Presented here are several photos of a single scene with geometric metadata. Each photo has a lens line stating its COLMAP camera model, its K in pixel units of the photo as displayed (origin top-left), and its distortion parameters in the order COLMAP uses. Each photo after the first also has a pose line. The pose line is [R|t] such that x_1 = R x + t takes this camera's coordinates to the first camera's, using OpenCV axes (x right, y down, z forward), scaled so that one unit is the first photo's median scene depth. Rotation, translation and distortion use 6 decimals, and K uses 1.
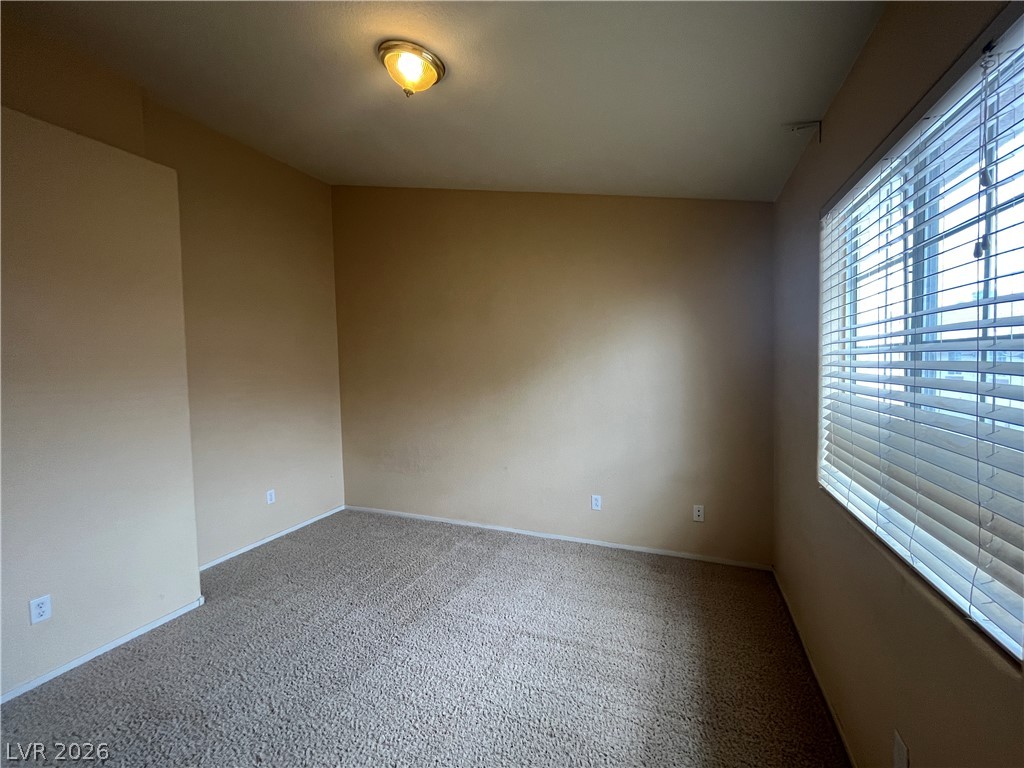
lens RADIAL K [[417.0, 0, 512.0], [0, 417.0, 384.0], [0, 0, 1]] dist [-0.000889, -0.000016]
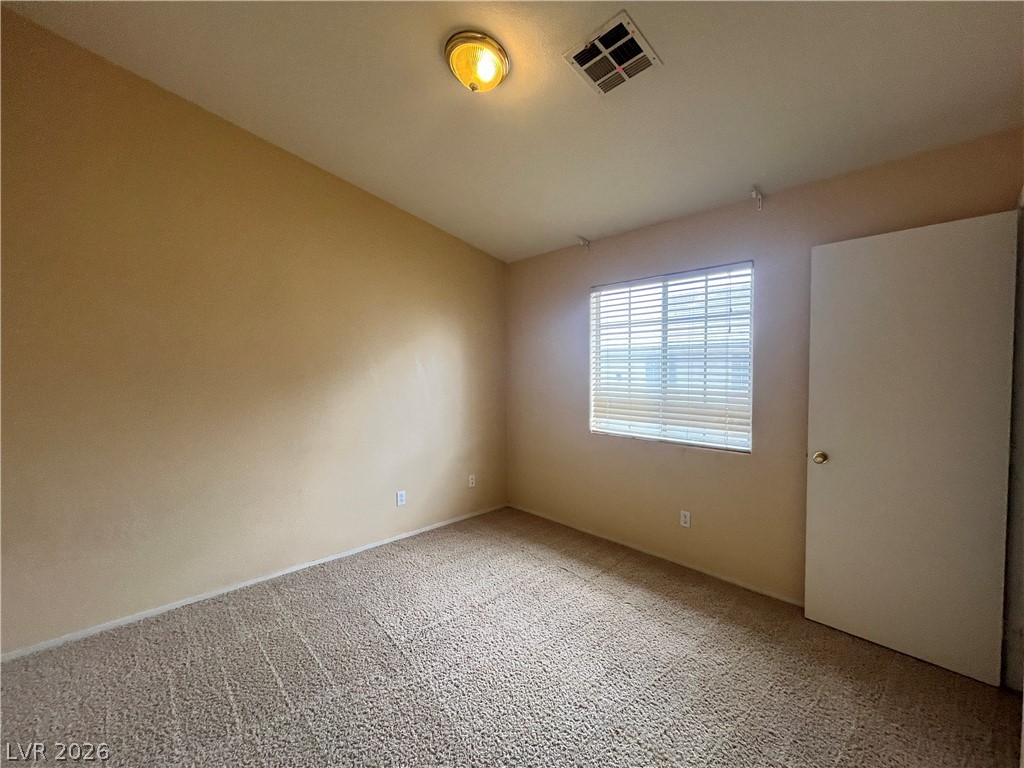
lens RADIAL K [[420.2, 0, 511.5], [0, 420.2, 382.5], [0, 0, 1]] dist [-0.002849, -0.000129]
pose [[0.421745, -0.016293, 0.906568, -0.651408], [0.040591, 0.999175, -0.000926, 0.004822], [-0.905805, 0.037189, 0.422059, 0.295606]]
